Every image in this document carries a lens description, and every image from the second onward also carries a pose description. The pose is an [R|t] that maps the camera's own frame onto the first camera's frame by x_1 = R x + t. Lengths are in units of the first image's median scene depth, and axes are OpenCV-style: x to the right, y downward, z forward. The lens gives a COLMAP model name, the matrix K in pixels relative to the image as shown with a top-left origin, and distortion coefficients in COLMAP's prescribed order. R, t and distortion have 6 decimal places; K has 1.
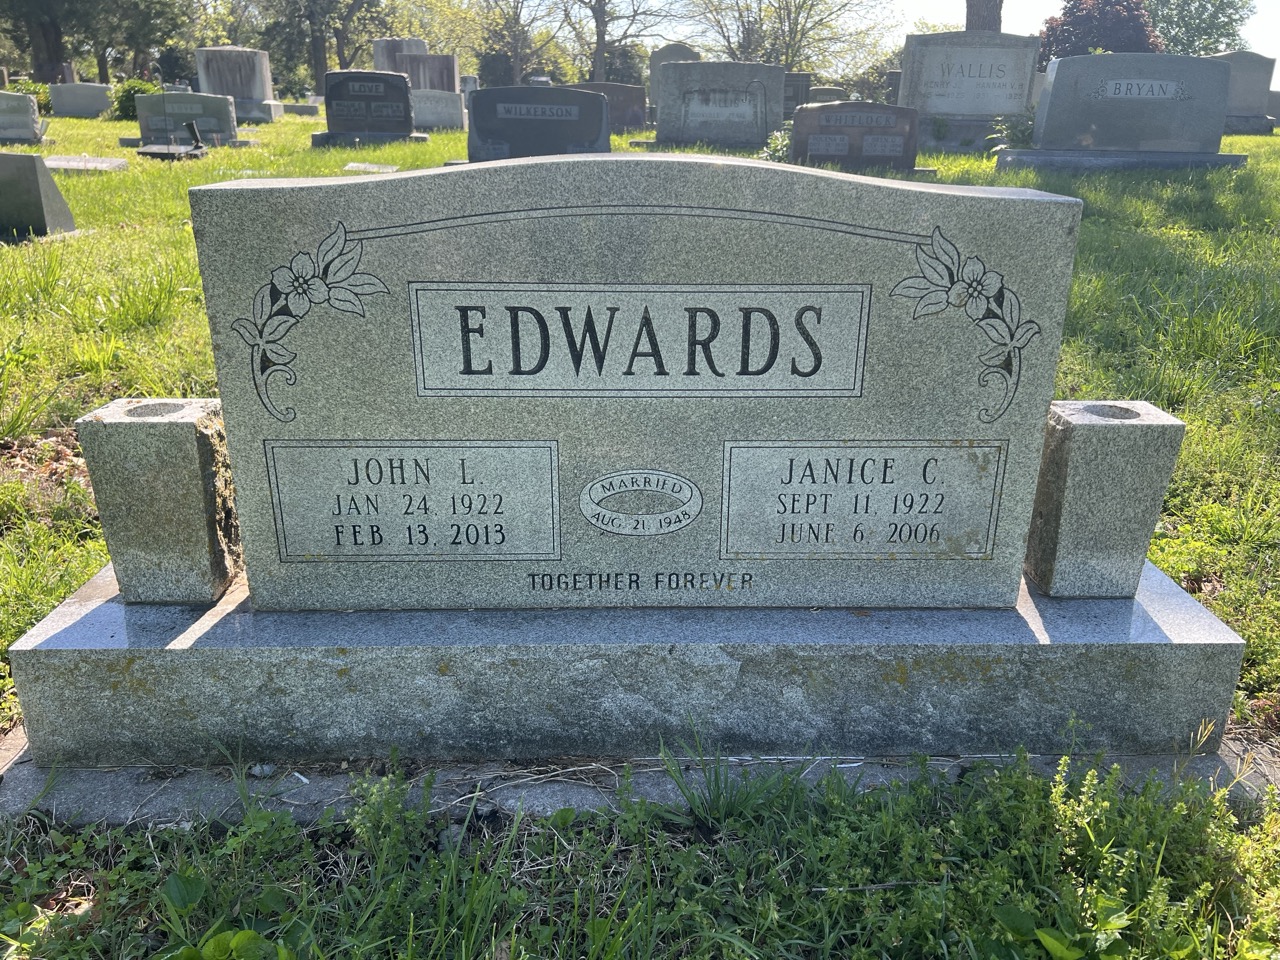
lens RADIAL K [[956.1, 0, 640.0], [0, 956.1, 480.0], [0, 0, 1]] dist [0.083988, -0.107802]
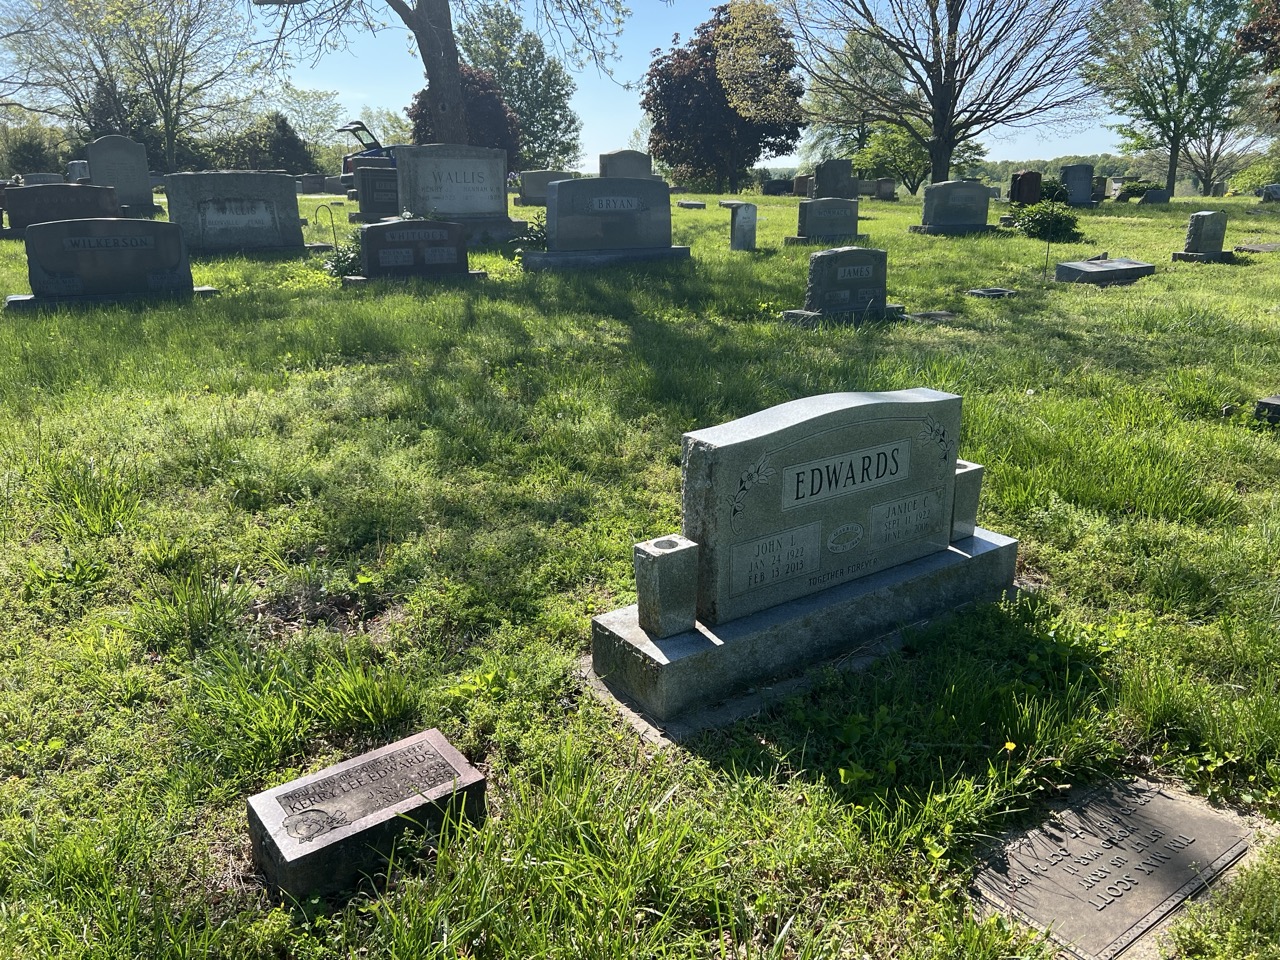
lens RADIAL K [[956.1, 0, 640.0], [0, 956.1, 480.0], [0, 0, 1]] dist [0.083988, -0.107802]
pose [[0.839311, -0.185336, 0.511085, -1.722946], [0.216332, 0.976319, -0.001219, -0.239074], [-0.498756, 0.111587, 0.859529, -0.874880]]
